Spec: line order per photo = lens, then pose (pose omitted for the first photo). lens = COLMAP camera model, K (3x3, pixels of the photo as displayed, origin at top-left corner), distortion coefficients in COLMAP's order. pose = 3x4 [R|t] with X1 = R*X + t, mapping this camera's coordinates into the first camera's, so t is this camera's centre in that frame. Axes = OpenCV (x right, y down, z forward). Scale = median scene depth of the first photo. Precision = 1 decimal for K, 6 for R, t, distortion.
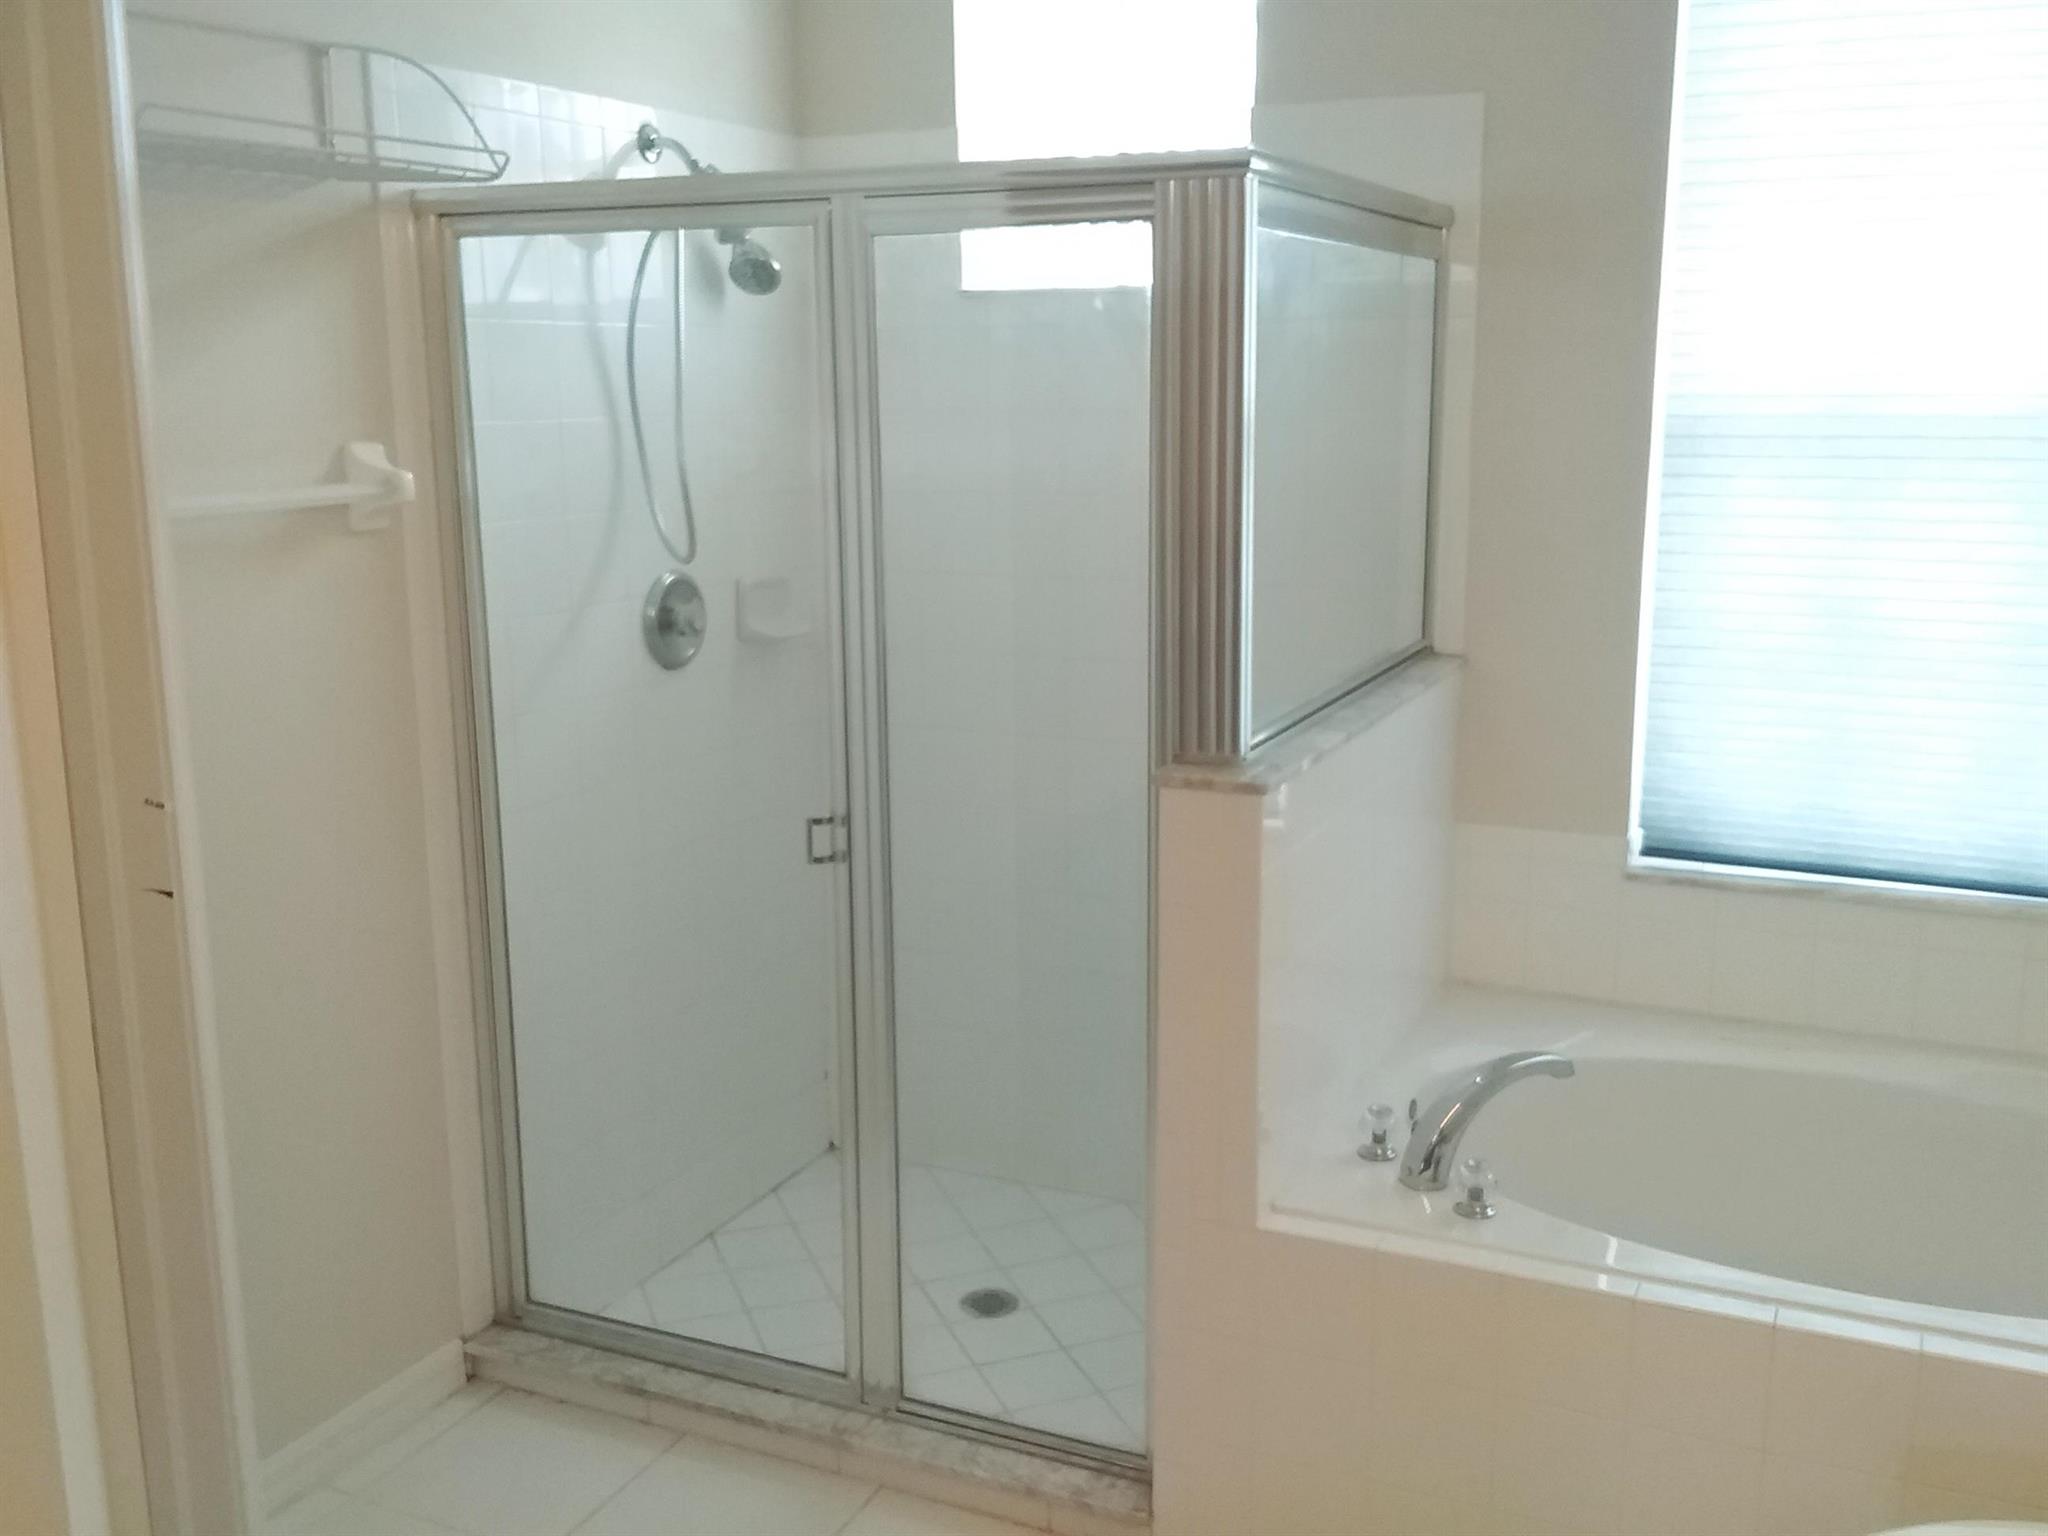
lens RADIAL K [[1932.5, 0, 1024.0], [0, 1932.5, 768.0], [0, 0, 1]] dist [0.073844, -0.131367]
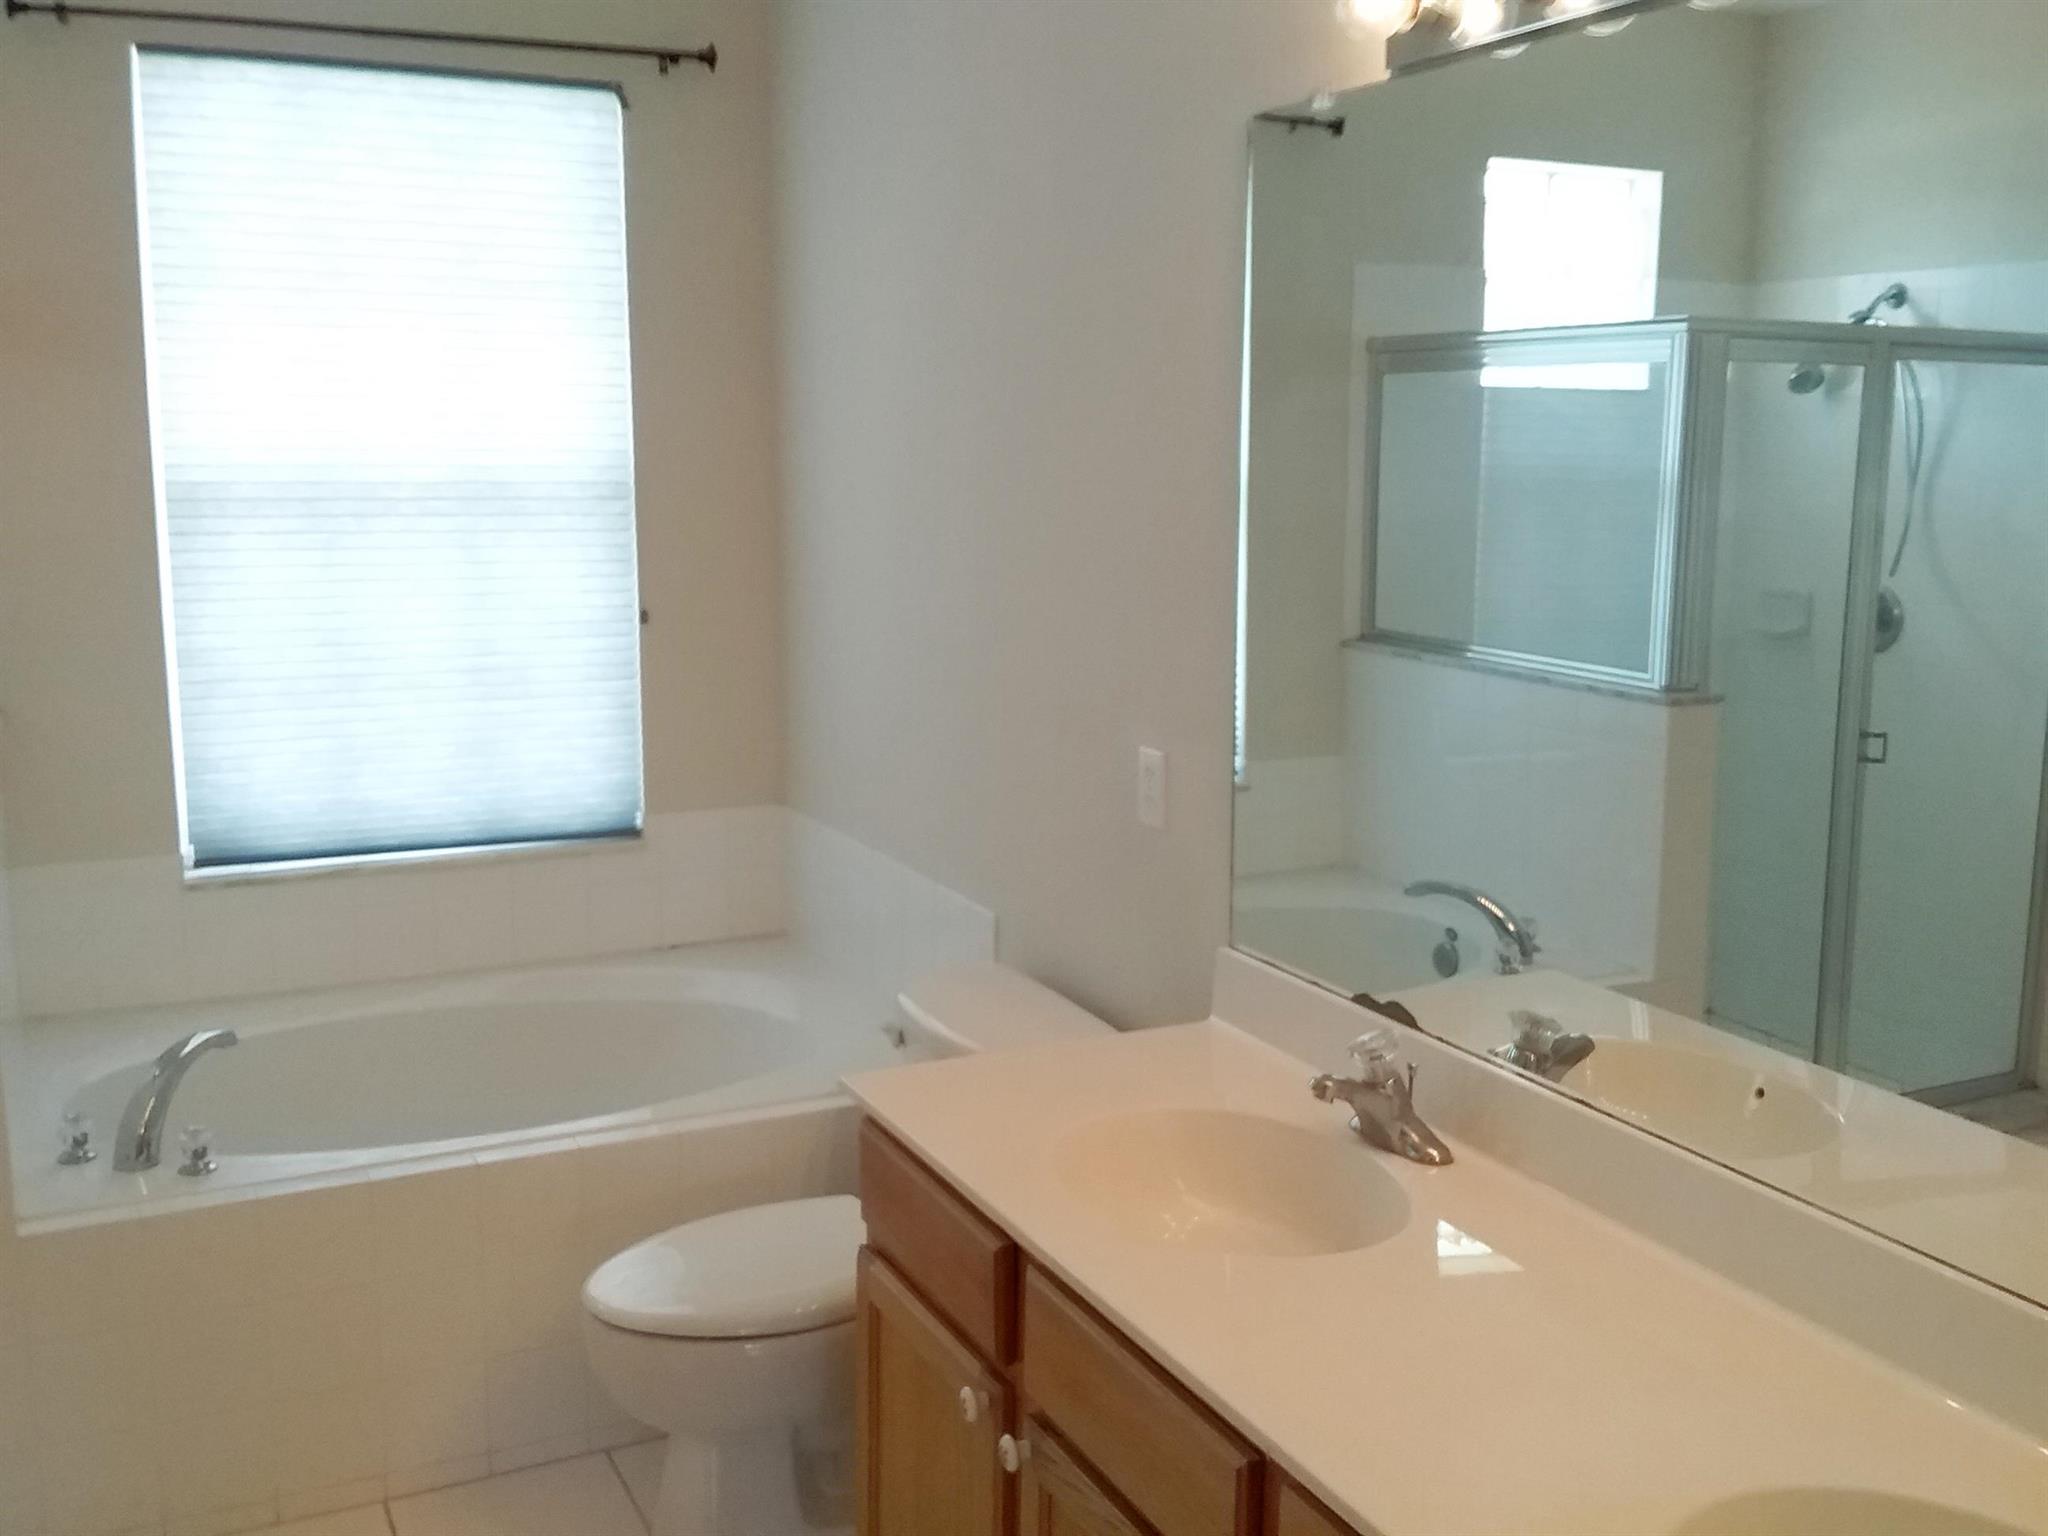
lens RADIAL K [[1932.5, 0, 1024.0], [0, 1932.5, 768.0], [0, 0, 1]] dist [0.073844, -0.131367]
pose [[0.632738, -0.121101, 0.764838, -0.257078], [0.146670, 0.988559, 0.035186, 0.019626], [-0.760349, 0.089915, 0.643262, -0.111708]]
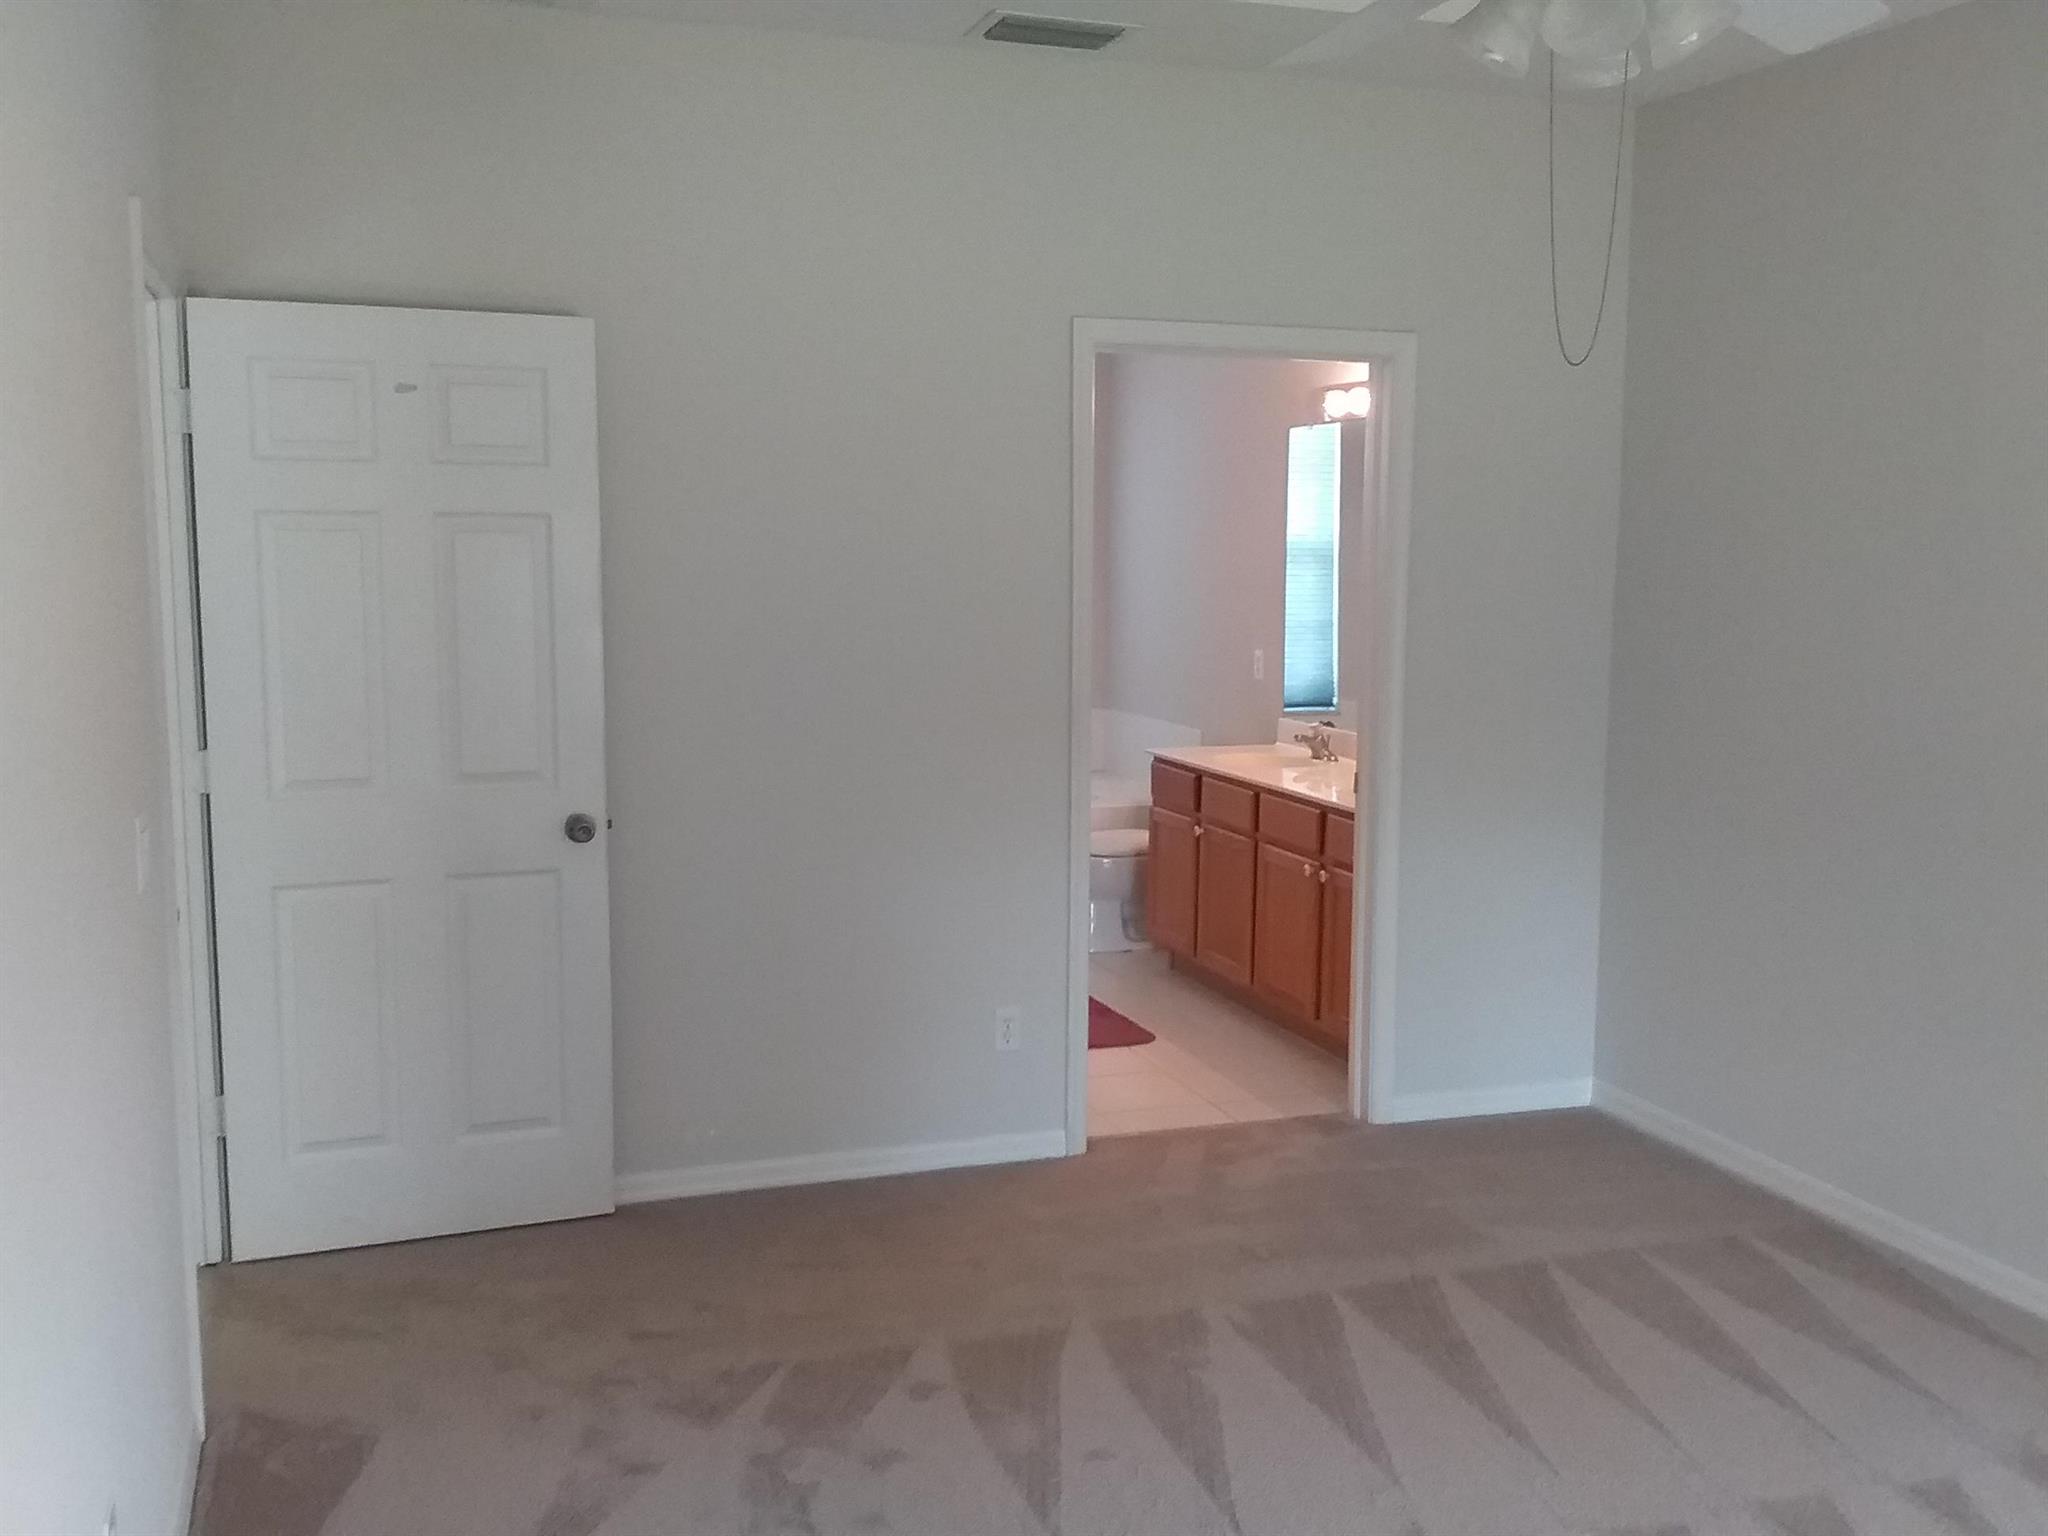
lens RADIAL K [[1932.5, 0, 1024.0], [0, 1932.5, 768.0], [0, 0, 1]] dist [0.073844, -0.131367]
pose [[0.731021, -0.071556, 0.678593, -1.226716], [0.129252, 0.991003, -0.034739, 0.206232], [-0.670002, 0.113104, 0.733693, -0.983419]]
